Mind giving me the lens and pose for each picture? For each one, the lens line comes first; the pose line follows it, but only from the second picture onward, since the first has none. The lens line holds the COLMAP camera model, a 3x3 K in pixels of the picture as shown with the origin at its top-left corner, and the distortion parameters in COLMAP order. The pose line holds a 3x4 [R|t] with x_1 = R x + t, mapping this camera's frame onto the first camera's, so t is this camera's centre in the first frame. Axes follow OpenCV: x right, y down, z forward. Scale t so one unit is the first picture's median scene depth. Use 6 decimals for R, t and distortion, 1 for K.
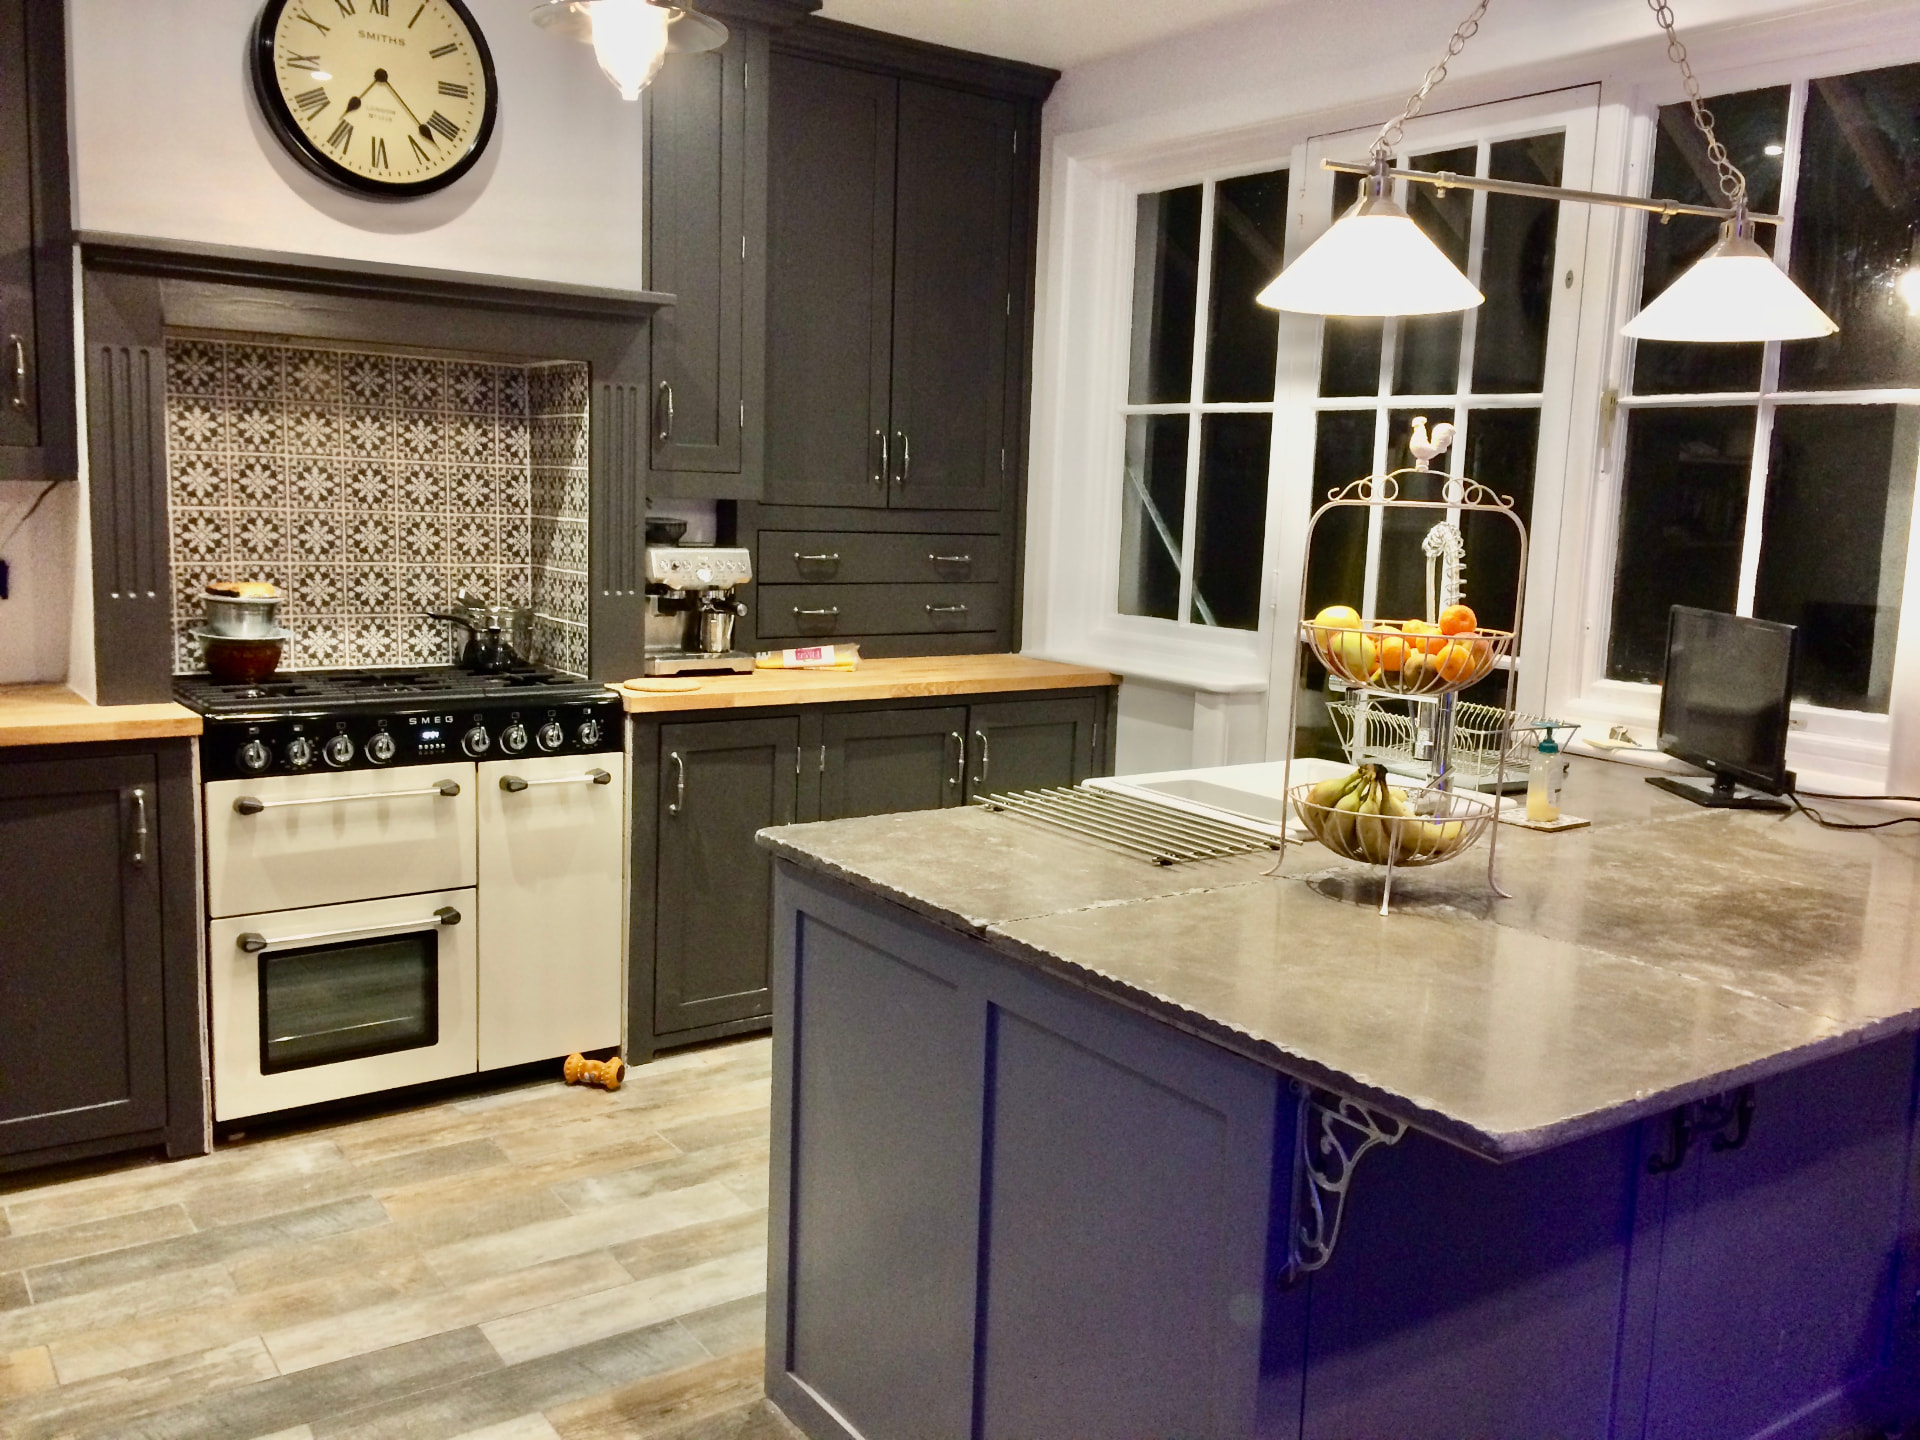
lens RADIAL K [[1636.1, 0, 963.7], [0, 1636.1, 706.2], [0, 0, 1]] dist [0.084009, -0.110624]
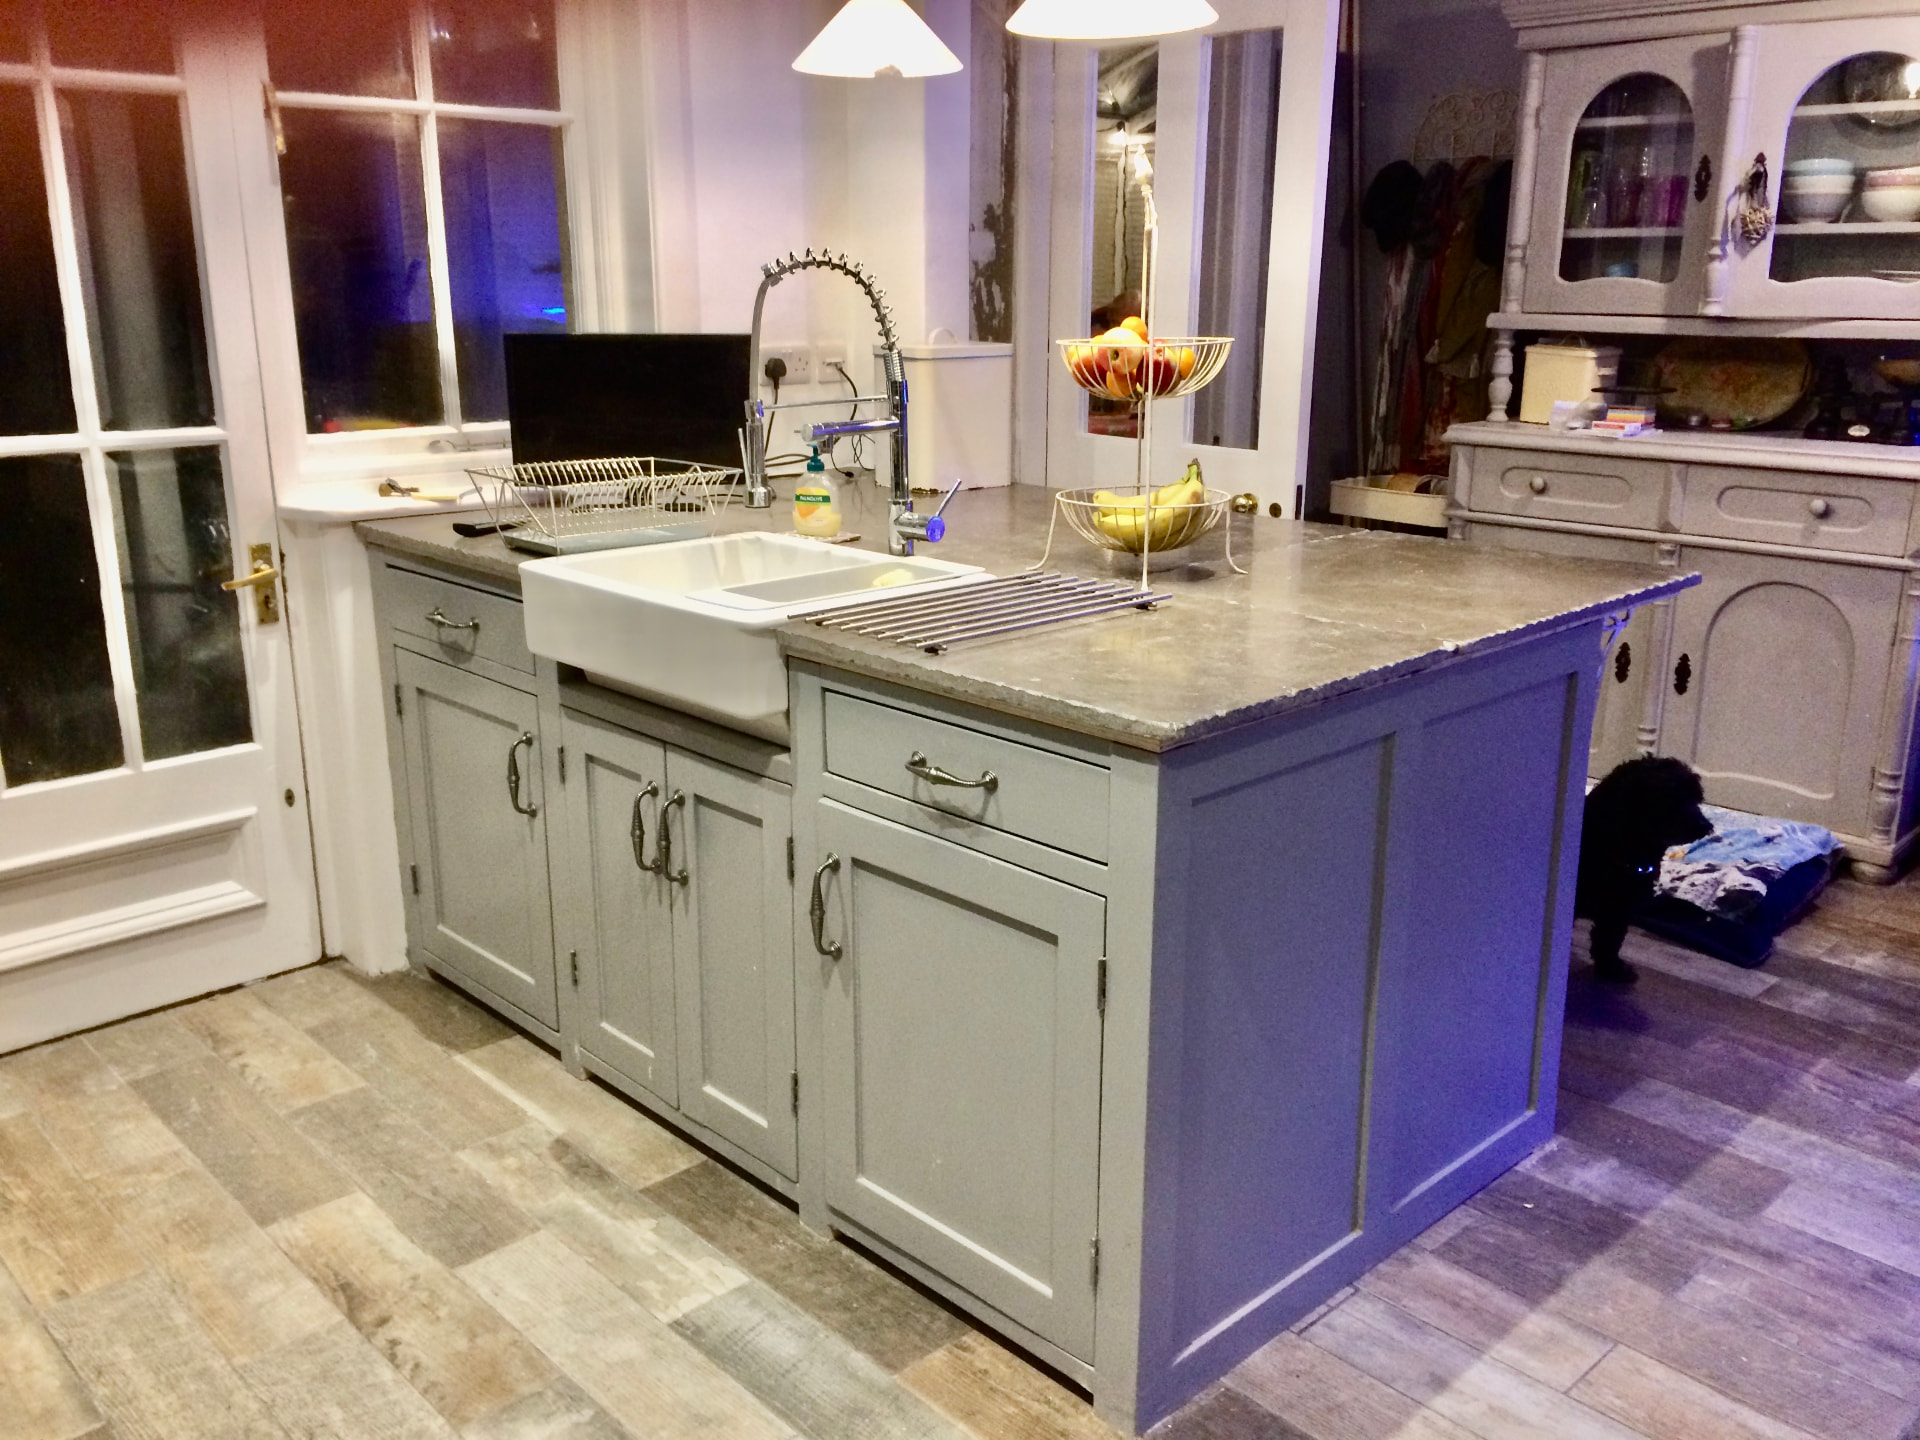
lens RADIAL K [[1636.1, 0, 963.7], [0, 1636.1, 706.2], [0, 0, 1]] dist [0.084009, -0.110624]
pose [[-0.149337, -0.290741, 0.945076, -0.655074], [0.128153, 0.942041, 0.310058, -0.136375], [-0.980447, 0.167417, -0.103422, 0.980877]]
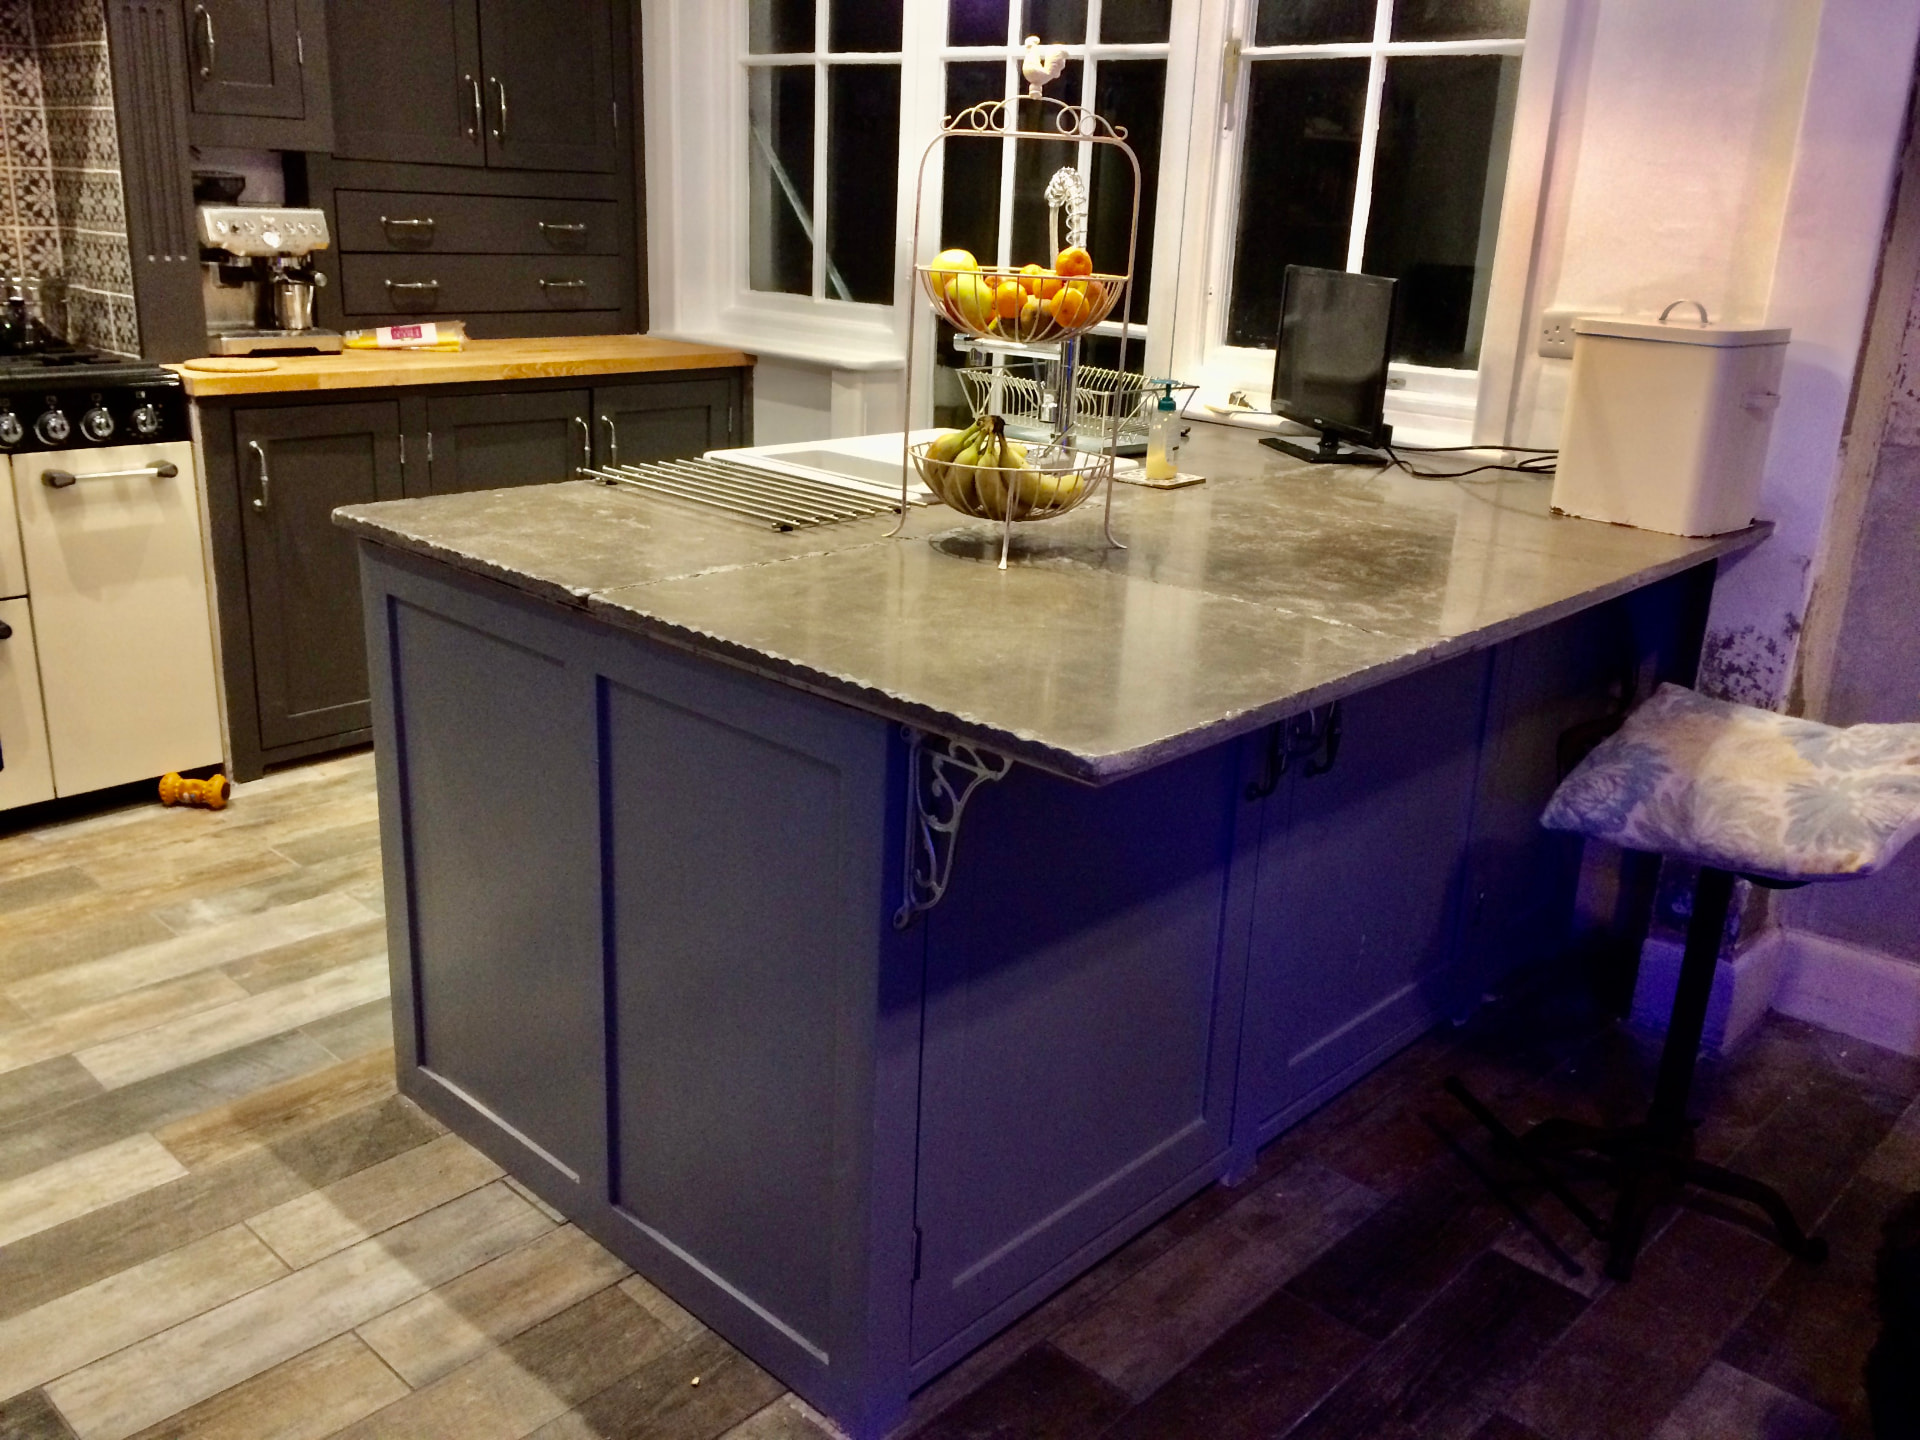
lens RADIAL K [[1636.1, 0, 963.7], [0, 1636.1, 706.2], [0, 0, 1]] dist [0.084009, -0.110624]
pose [[0.978723, -0.055818, 0.197447, 0.023876], [0.020089, 0.983731, 0.178523, 0.022903], [-0.204200, -0.170758, 0.963921, 0.027835]]
